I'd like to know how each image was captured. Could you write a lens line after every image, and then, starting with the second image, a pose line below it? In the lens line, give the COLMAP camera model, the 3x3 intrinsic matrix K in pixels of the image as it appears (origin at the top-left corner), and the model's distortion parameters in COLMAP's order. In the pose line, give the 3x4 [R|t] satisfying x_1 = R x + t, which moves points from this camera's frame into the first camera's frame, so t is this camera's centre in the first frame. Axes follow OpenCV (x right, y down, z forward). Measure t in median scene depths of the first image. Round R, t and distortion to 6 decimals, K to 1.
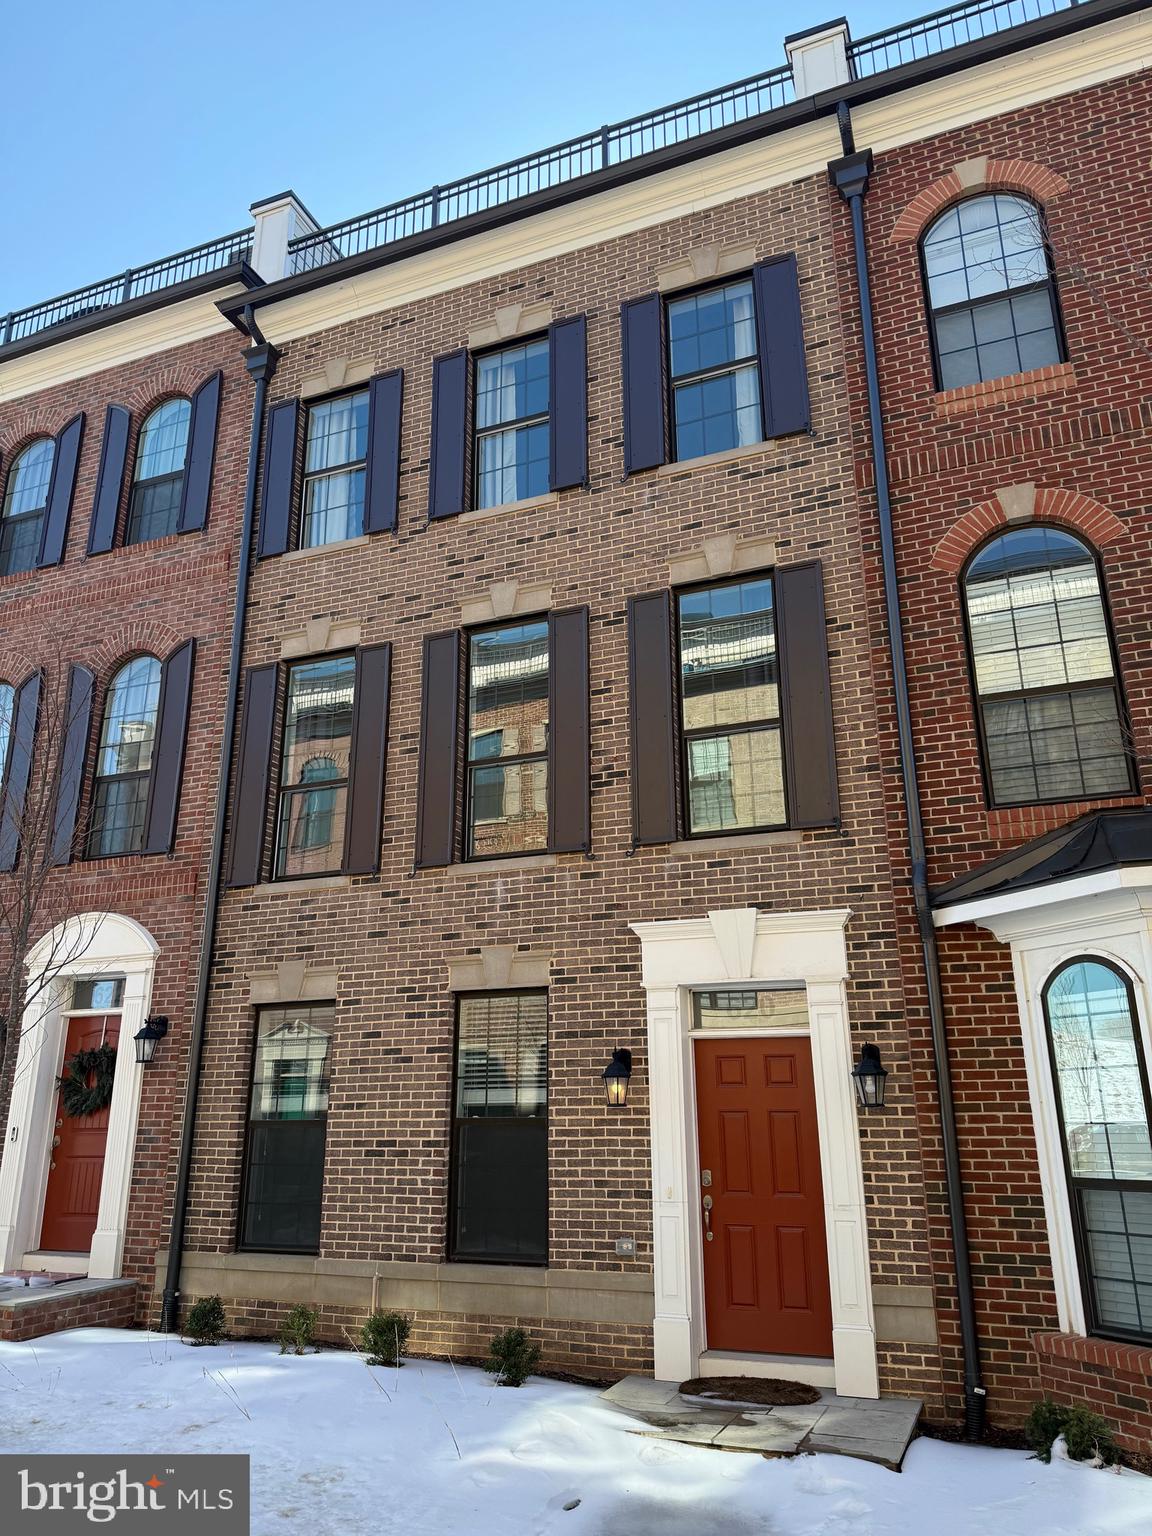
lens RADIAL K [[1076.9, 0, 561.7], [0, 1076.9, 778.8], [0, 0, 1]] dist [0.045942, -0.057201]
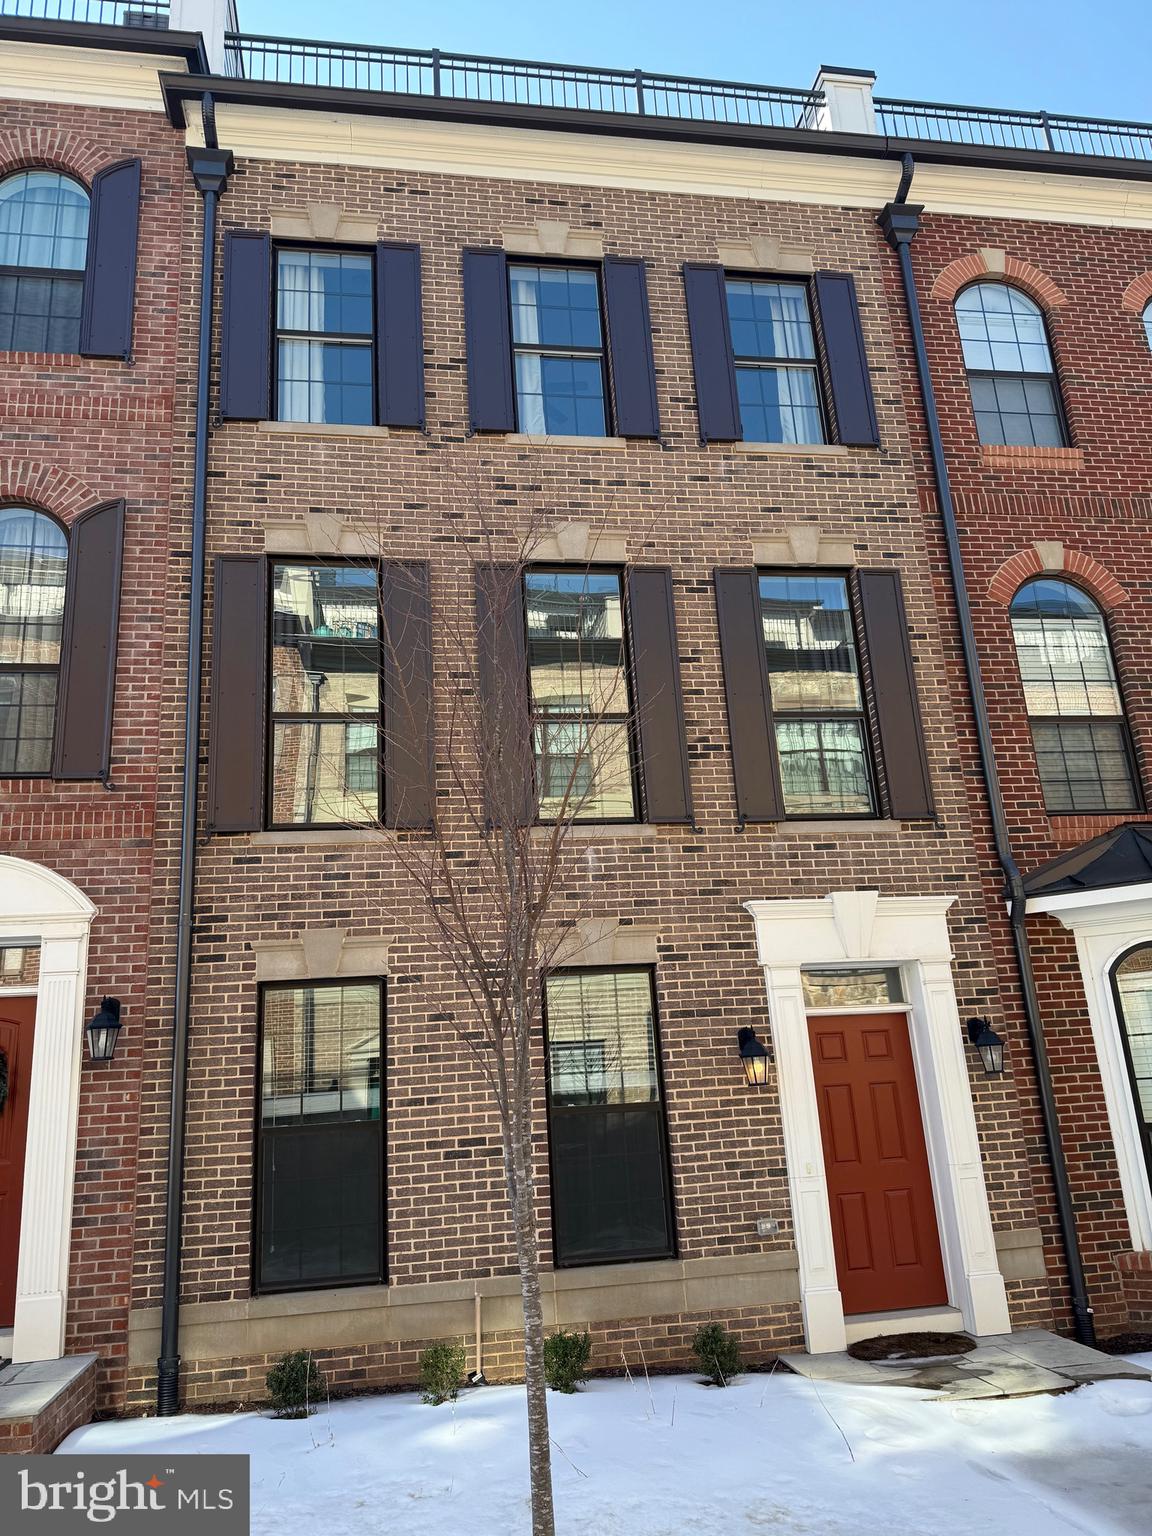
lens RADIAL K [[1076.9, 0, 530.4], [0, 1076.9, 792.5], [0, 0, 1]] dist [0.045942, -0.057201]
pose [[0.852538, 0.095160, 0.513929, -0.578694], [-0.103813, 0.994525, -0.011936, 0.064545], [-0.512251, -0.043176, 0.857750, 0.246465]]
